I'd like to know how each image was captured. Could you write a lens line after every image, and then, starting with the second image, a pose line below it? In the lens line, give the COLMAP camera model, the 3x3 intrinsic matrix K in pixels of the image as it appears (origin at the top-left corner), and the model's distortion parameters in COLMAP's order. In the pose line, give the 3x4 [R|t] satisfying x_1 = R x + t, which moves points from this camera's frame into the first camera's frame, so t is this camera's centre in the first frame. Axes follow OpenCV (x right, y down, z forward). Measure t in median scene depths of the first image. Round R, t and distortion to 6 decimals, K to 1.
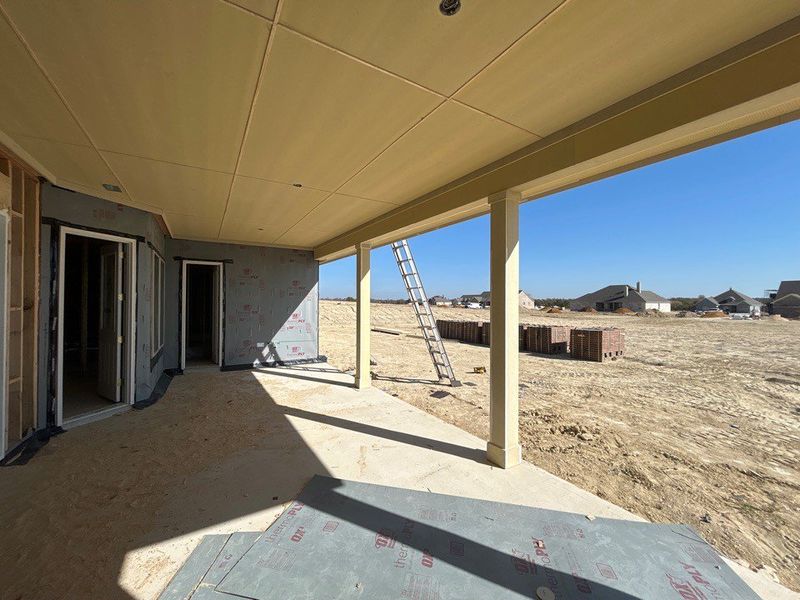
lens RADIAL K [[321.2, 0, 399.4], [0, 321.2, 300.2], [0, 0, 1]] dist [0.001843, -0.001397]
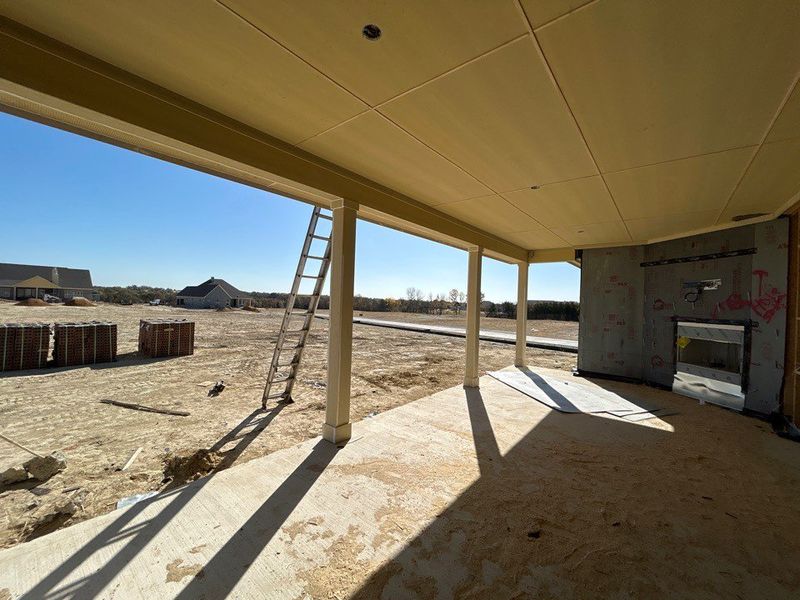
lens RADIAL K [[321.2, 0, 398.1], [0, 321.2, 300.0], [0, 0, 1]] dist [0.001843, -0.001397]
pose [[-0.323797, -0.011179, 0.946060, -0.635304], [-0.044182, 0.999018, -0.003316, 0.005881], [-0.945094, -0.042872, -0.323973, 0.964549]]
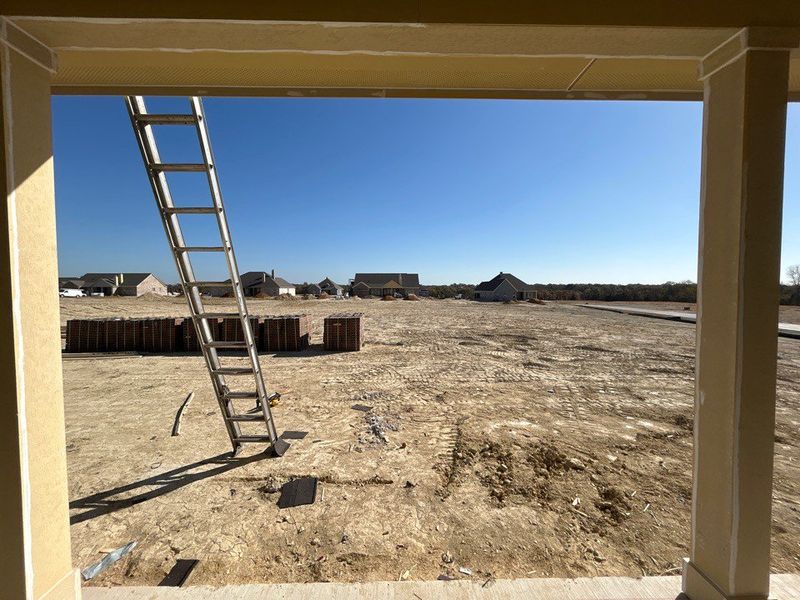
lens RADIAL K [[321.2, 0, 400.7], [0, 321.2, 303.1], [0, 0, 1]] dist [0.001843, -0.001397]
pose [[0.504468, -0.043222, 0.862348, -0.150107], [-0.003377, 0.998640, 0.052028, 0.005468], [-0.863424, -0.029159, 0.503635, 0.557140]]
